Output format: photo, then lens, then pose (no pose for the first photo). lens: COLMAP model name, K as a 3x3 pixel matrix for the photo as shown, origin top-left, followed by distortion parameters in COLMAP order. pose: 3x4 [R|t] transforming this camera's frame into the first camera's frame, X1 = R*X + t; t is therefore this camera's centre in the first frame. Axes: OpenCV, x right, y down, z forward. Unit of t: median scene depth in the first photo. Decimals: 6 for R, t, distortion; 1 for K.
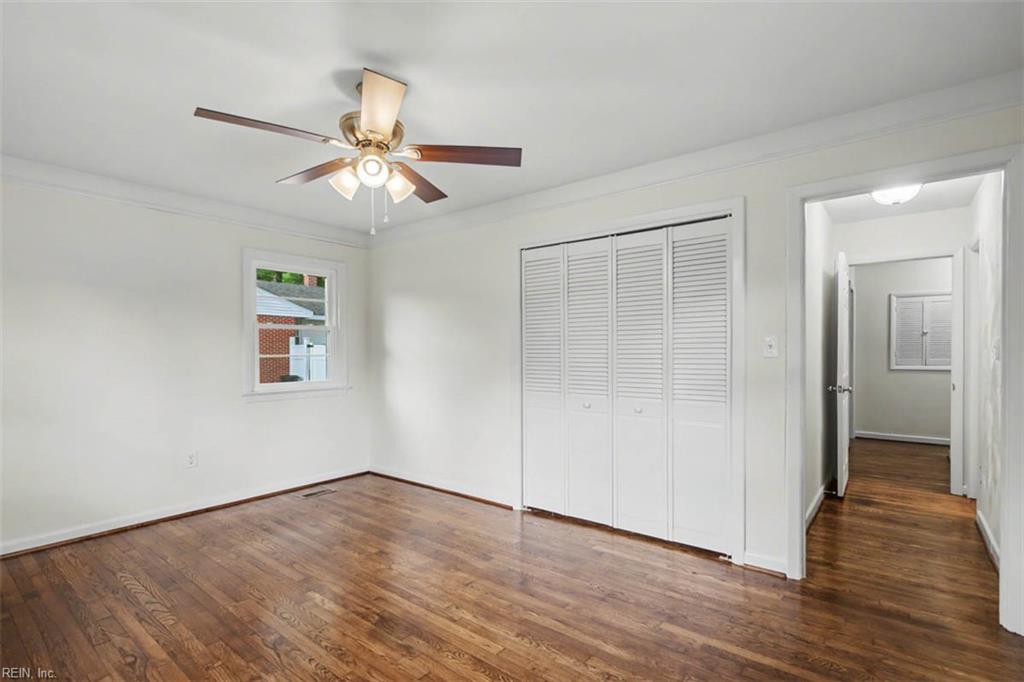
lens RADIAL K [[490.1, 0, 529.1], [0, 490.1, 352.7], [0, 0, 1]] dist [-0.018851, -0.000142]
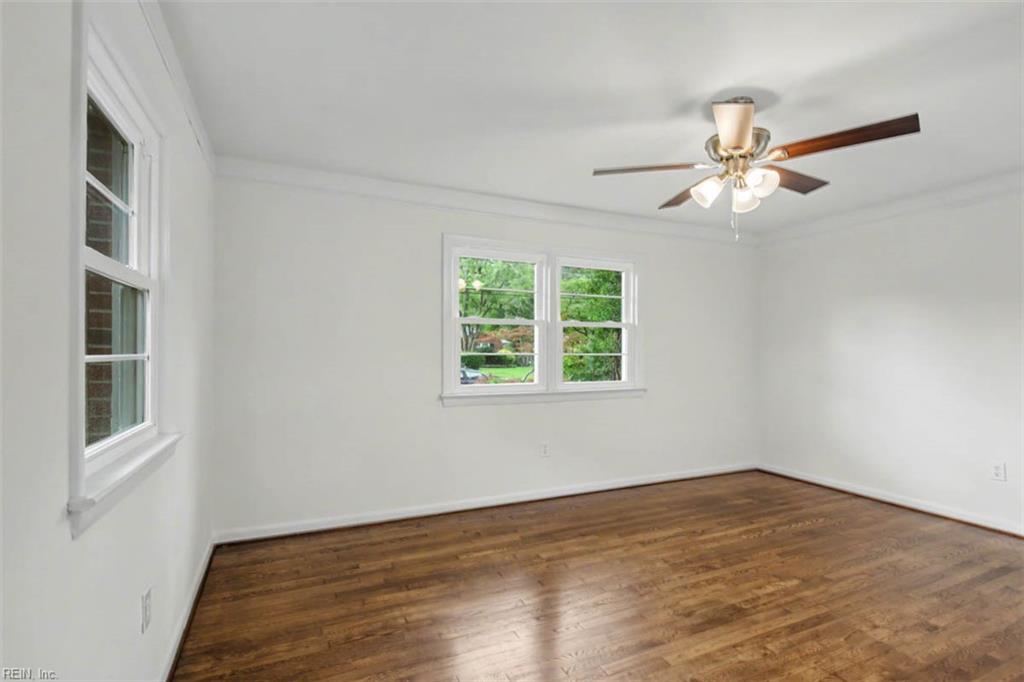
lens RADIAL K [[476.2, 0, 489.0], [0, 476.2, 340.5], [0, 0, 1]] dist [-0.018194, -0.000168]
pose [[-0.505737, -0.007984, -0.862651, 0.636767], [-0.000471, 0.999960, -0.008979, -0.002623], [0.862688, -0.004135, -0.505720, 0.814037]]
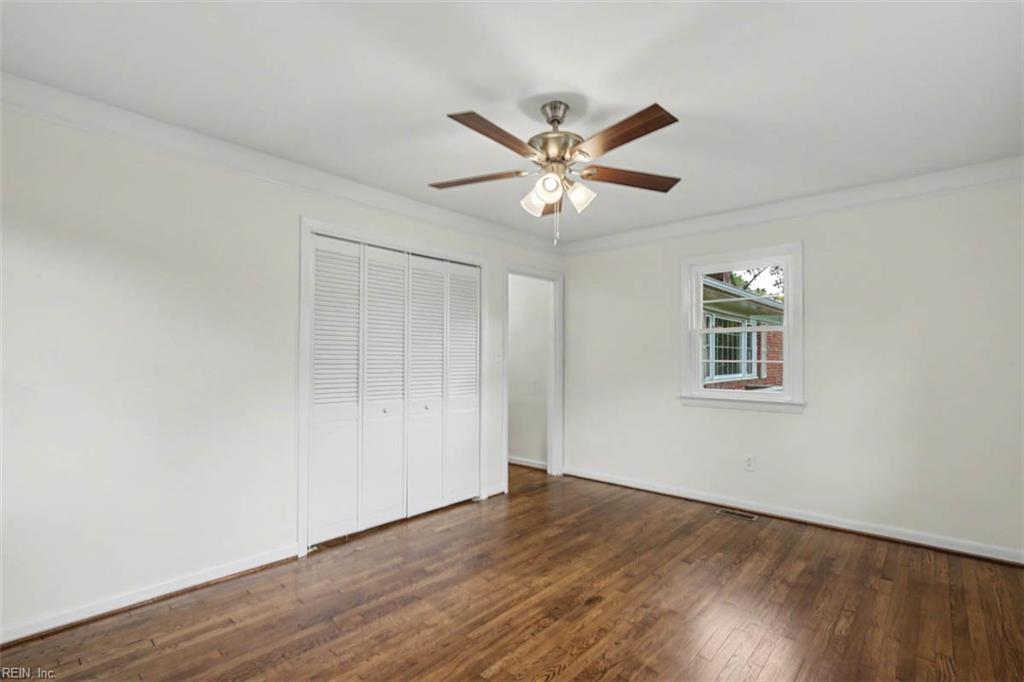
lens RADIAL K [[490.1, 0, 529.1], [0, 490.1, 352.7], [0, 0, 1]] dist [-0.018851, -0.000142]
pose [[0.040301, 0.007391, 0.999160, -1.052769], [0.003276, 0.999966, -0.007529, -0.005719], [-0.999182, 0.003576, 0.040275, 0.776977]]
